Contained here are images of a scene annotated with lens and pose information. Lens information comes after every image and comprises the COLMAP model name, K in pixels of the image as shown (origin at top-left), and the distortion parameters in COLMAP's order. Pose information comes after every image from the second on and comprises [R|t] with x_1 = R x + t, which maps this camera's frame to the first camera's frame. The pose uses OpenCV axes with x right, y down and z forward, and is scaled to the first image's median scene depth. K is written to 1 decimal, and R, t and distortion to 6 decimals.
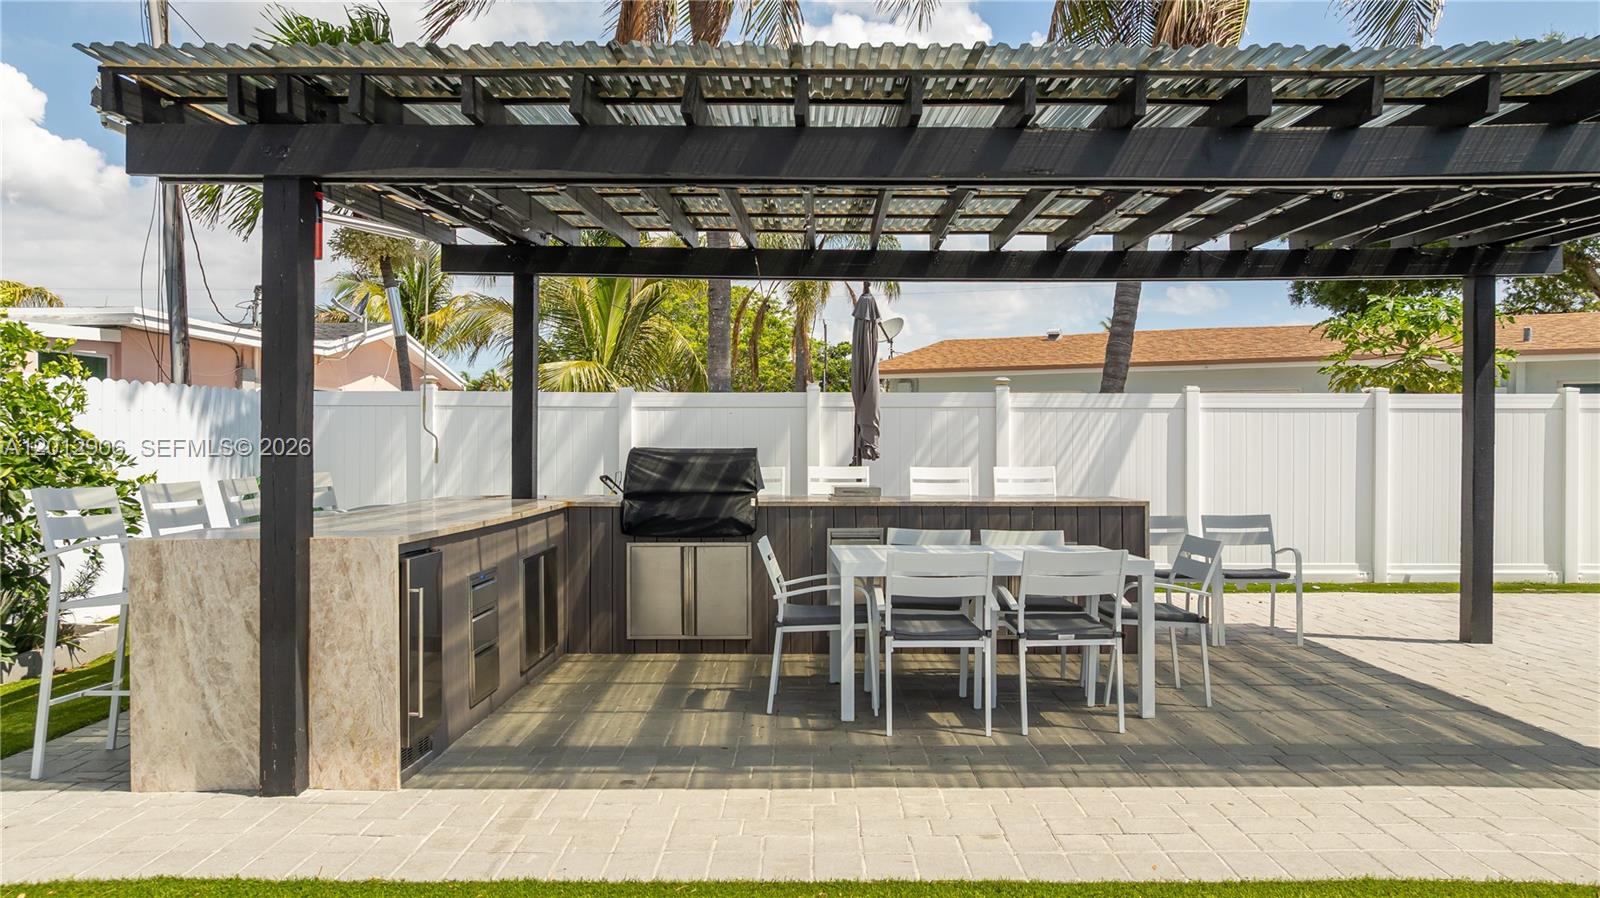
lens RADIAL K [[1124.7, 0, 800.0], [0, 1124.7, 449.0], [0, 0, 1]] dist [-0.009202, -0.005032]
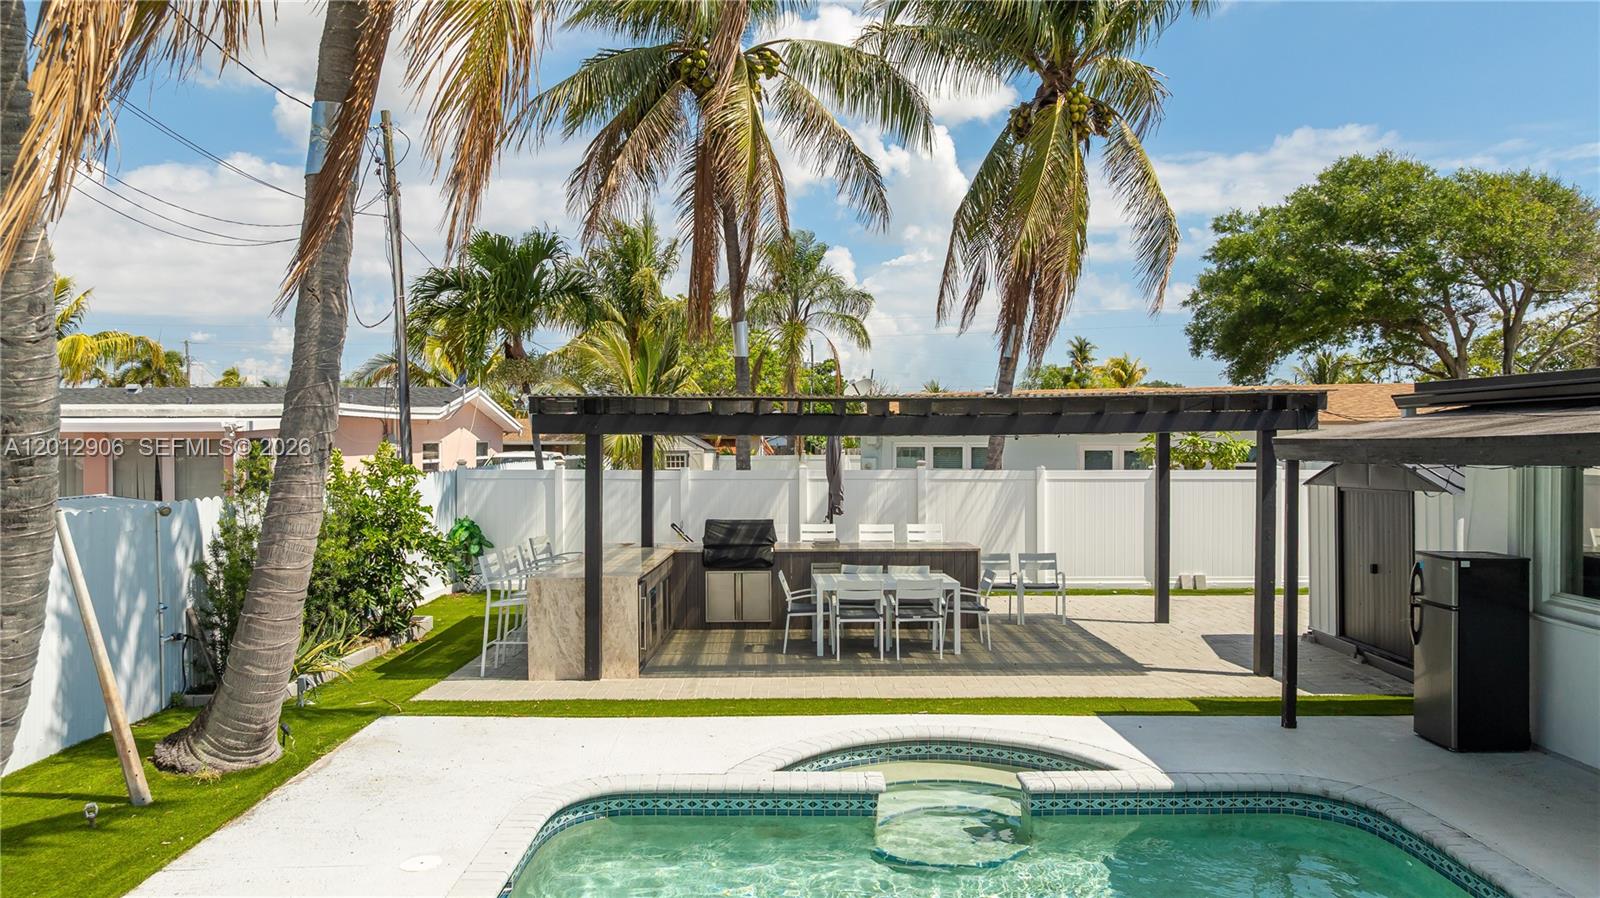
lens RADIAL K [[1124.7, 0, 800.0], [0, 1124.7, 449.0], [0, 0, 1]] dist [-0.009202, -0.005032]
pose [[0.999930, -0.003228, 0.011349, -0.016547], [0.003225, 0.999995, 0.000313, -0.128819], [-0.011350, -0.000276, 0.999936, -0.941031]]
